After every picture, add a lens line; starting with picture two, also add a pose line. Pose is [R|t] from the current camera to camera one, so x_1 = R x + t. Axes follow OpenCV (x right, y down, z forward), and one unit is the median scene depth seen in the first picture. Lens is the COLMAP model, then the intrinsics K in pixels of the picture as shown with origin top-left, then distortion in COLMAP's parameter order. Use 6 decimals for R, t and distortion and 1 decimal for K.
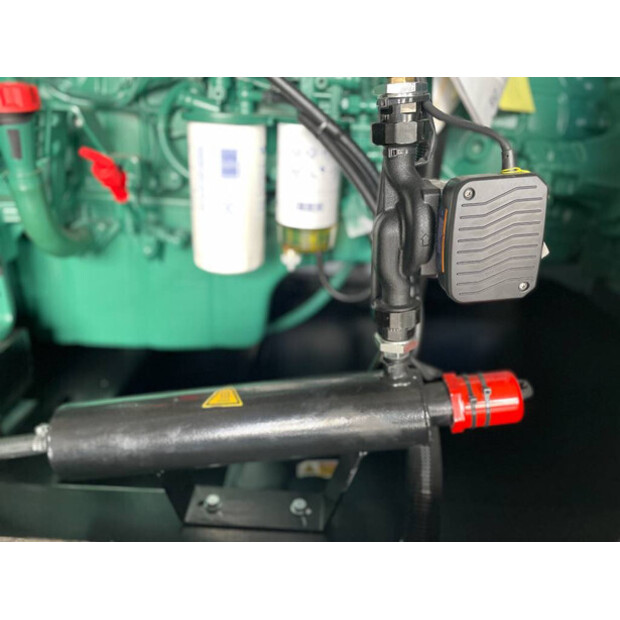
lens RADIAL K [[475.5, 0, 310.0], [0, 475.5, 310.0], [0, 0, 1]] dist [0.083701, -0.091487]
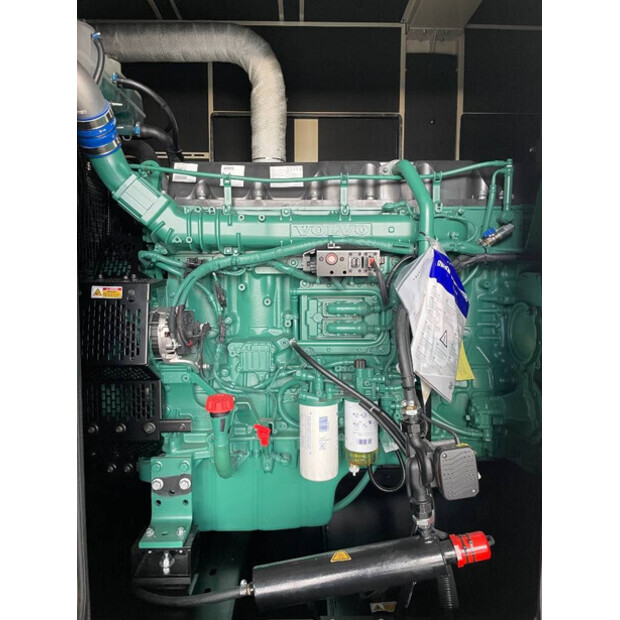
lens RADIAL K [[475.5, 0, 310.0], [0, 475.5, 310.0], [0, 0, 1]] dist [0.083701, -0.091487]
pose [[0.997817, -0.063353, 0.018624, -0.278917], [0.065956, 0.942490, -0.327663, -0.128629], [0.003206, 0.328177, 0.944611, -1.217501]]
